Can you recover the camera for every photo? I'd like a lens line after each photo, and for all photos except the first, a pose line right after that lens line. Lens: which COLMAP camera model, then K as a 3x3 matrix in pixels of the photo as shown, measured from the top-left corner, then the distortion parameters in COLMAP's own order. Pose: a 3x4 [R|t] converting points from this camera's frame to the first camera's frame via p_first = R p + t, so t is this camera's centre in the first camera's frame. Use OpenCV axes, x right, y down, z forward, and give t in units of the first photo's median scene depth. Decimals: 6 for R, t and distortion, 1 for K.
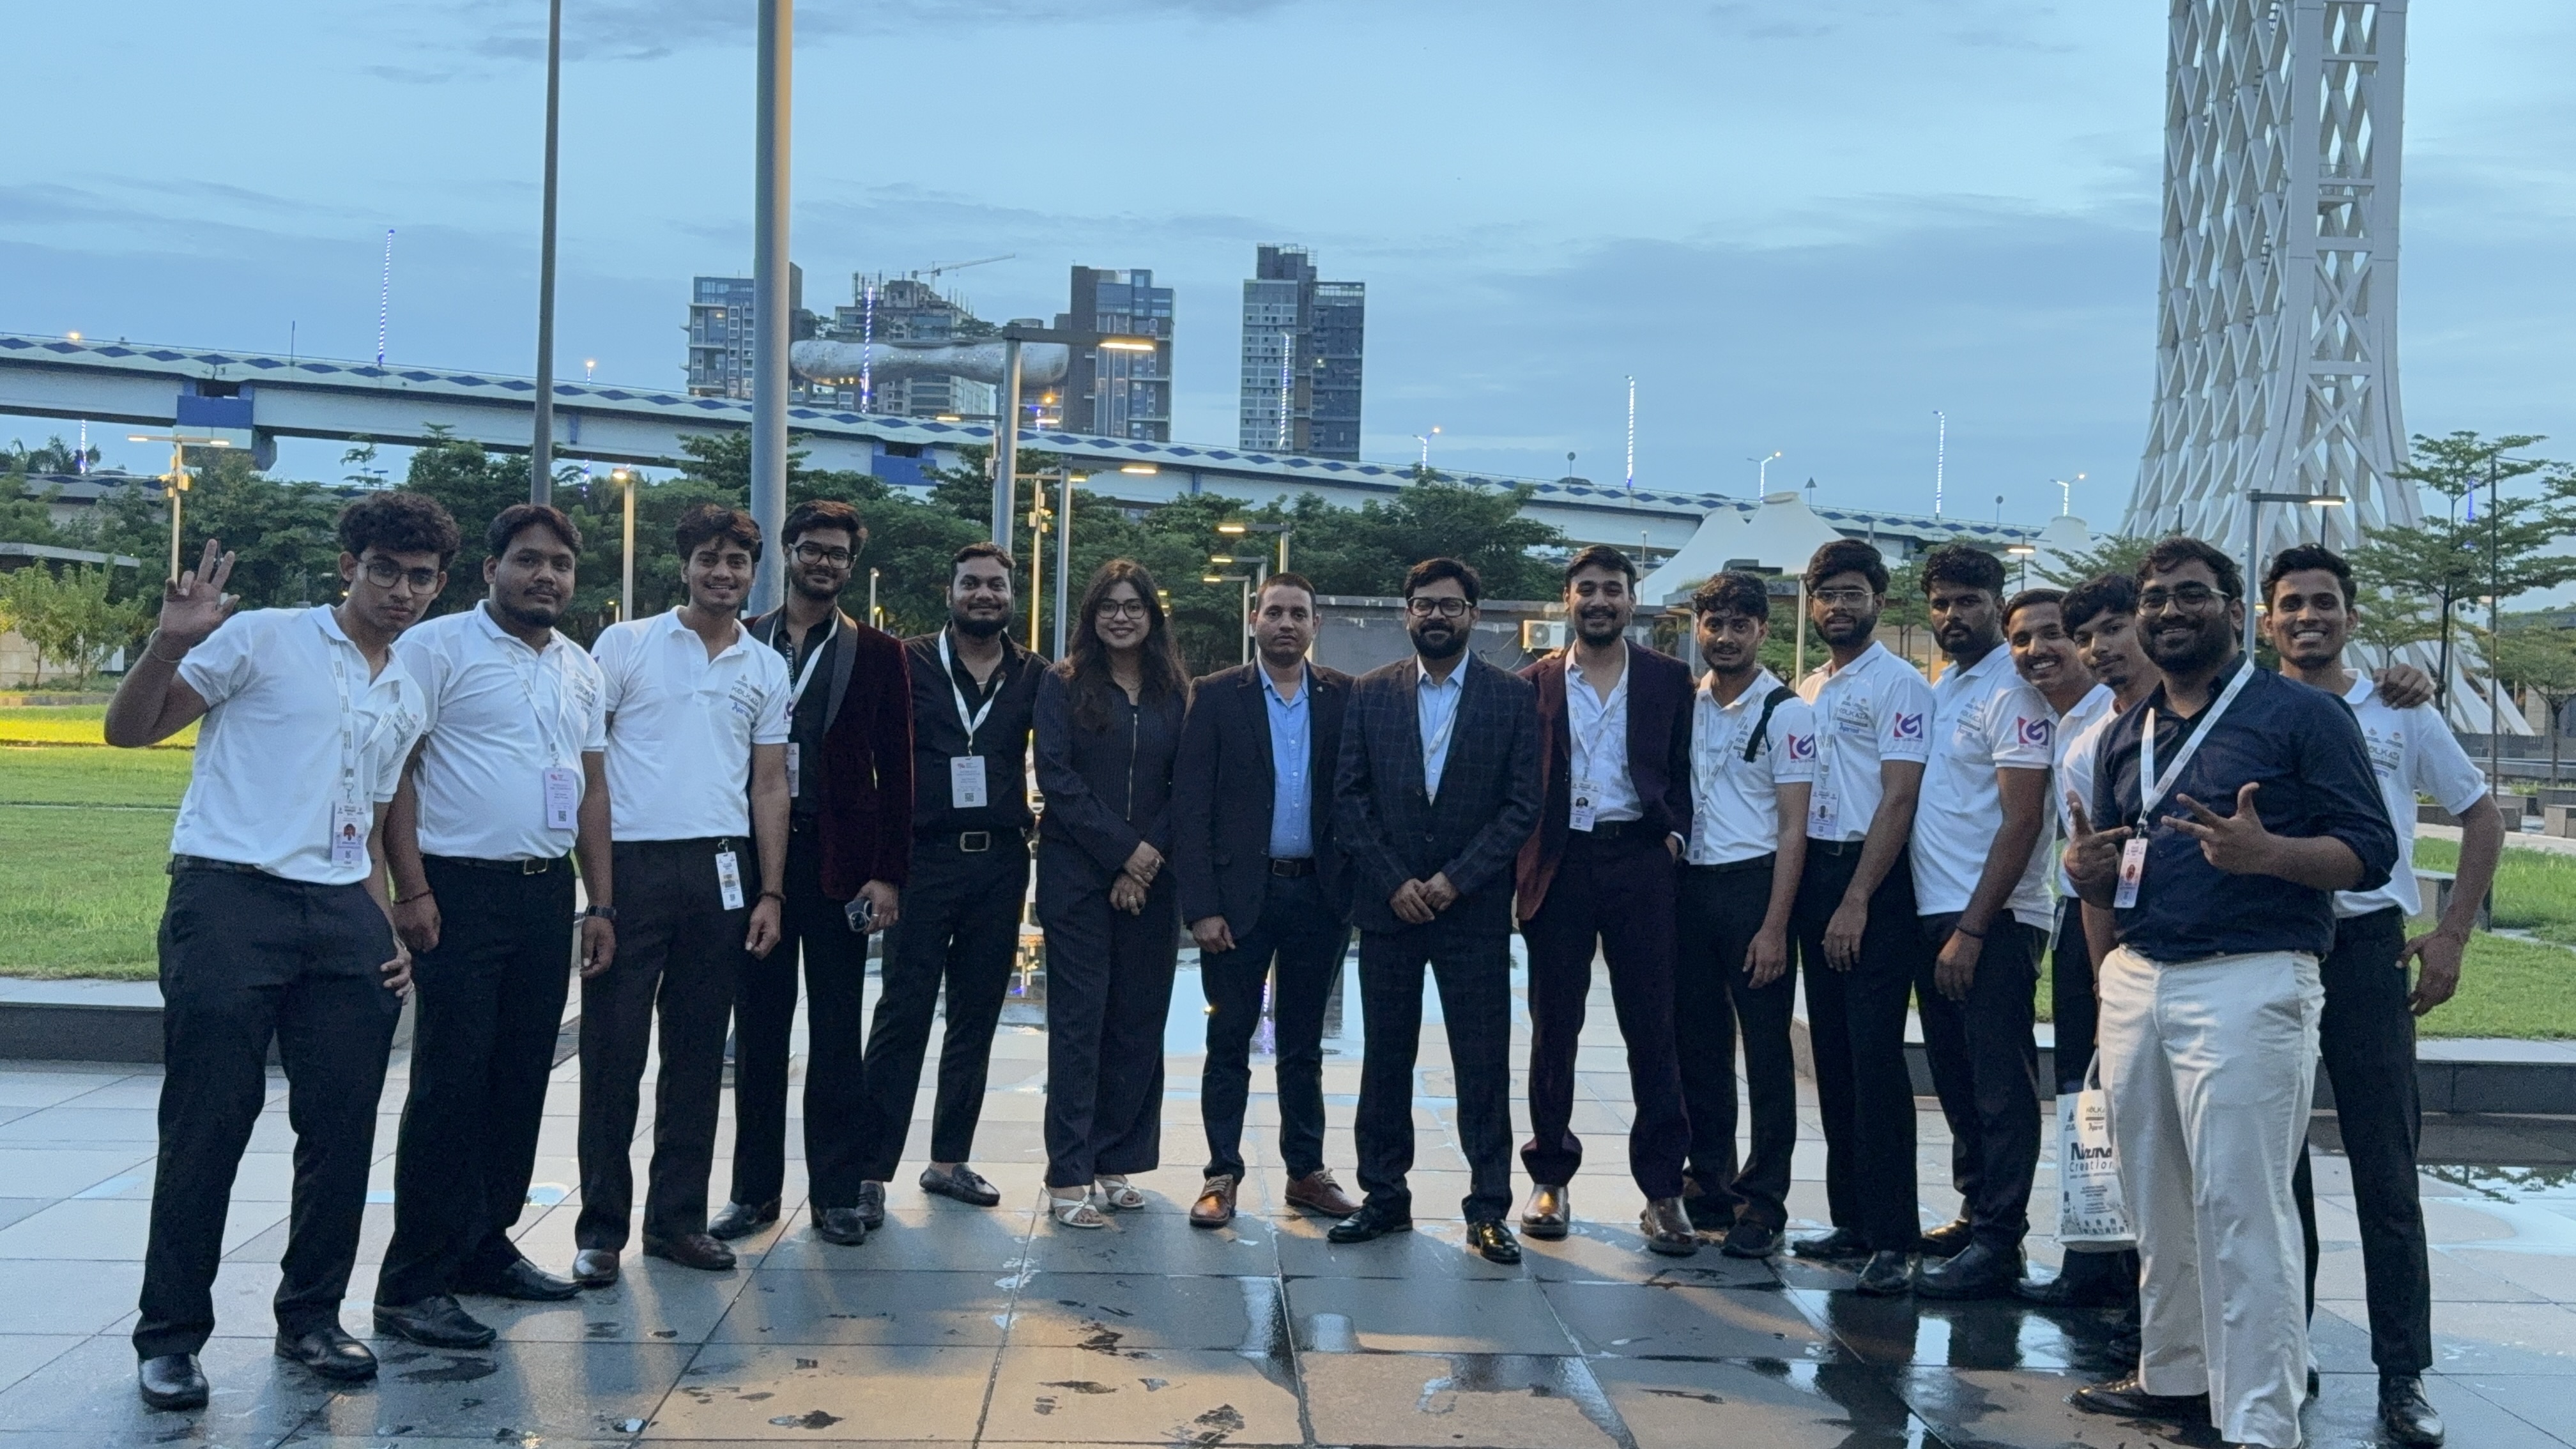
lens RADIAL K [[2423.3, 0, 1279.5], [0, 2423.3, 725.1], [0, 0, 1]] dist [0.046929, 0.000000]
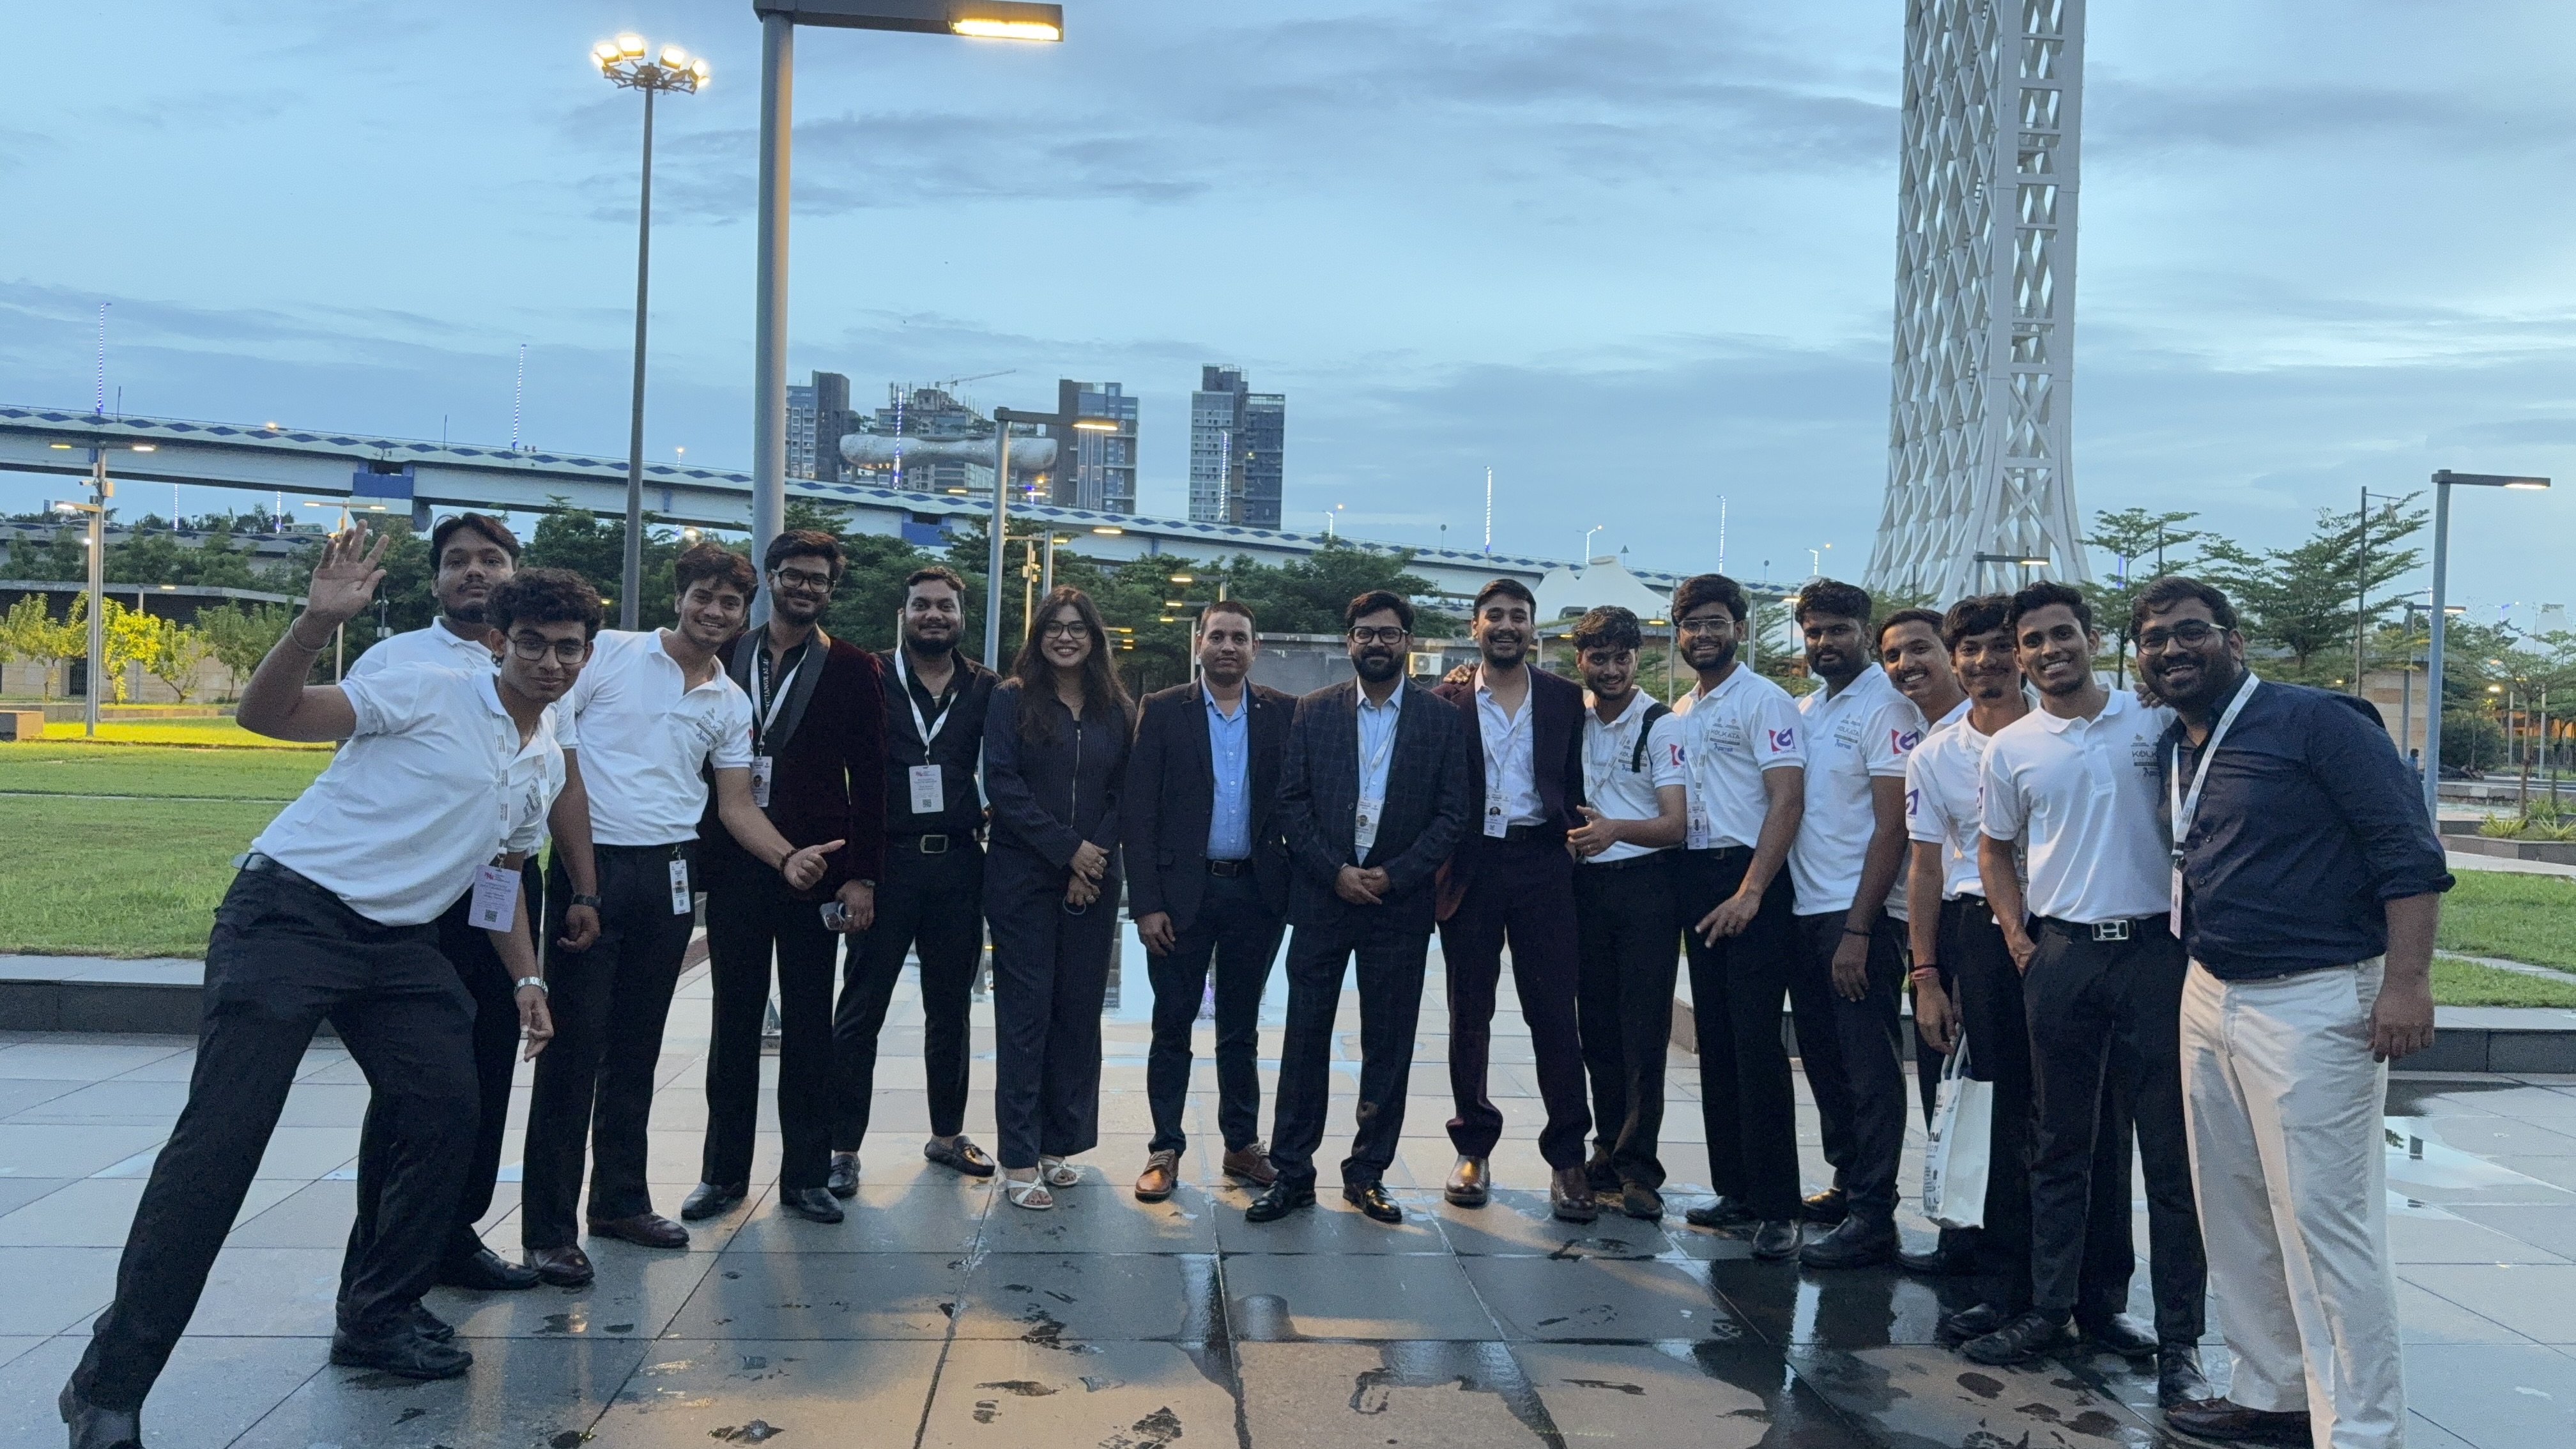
lens RADIAL K [[1784.4, 0, 1304.7], [0, 1784.4, 738.4], [0, 0, 1]] dist [0.048378, 0.000954]
pose [[0.998851, 0.001901, 0.047884, 0.000229], [-0.002077, 0.999991, 0.003610, -0.001938], [-0.047877, -0.003706, 0.998846, 0.108880]]
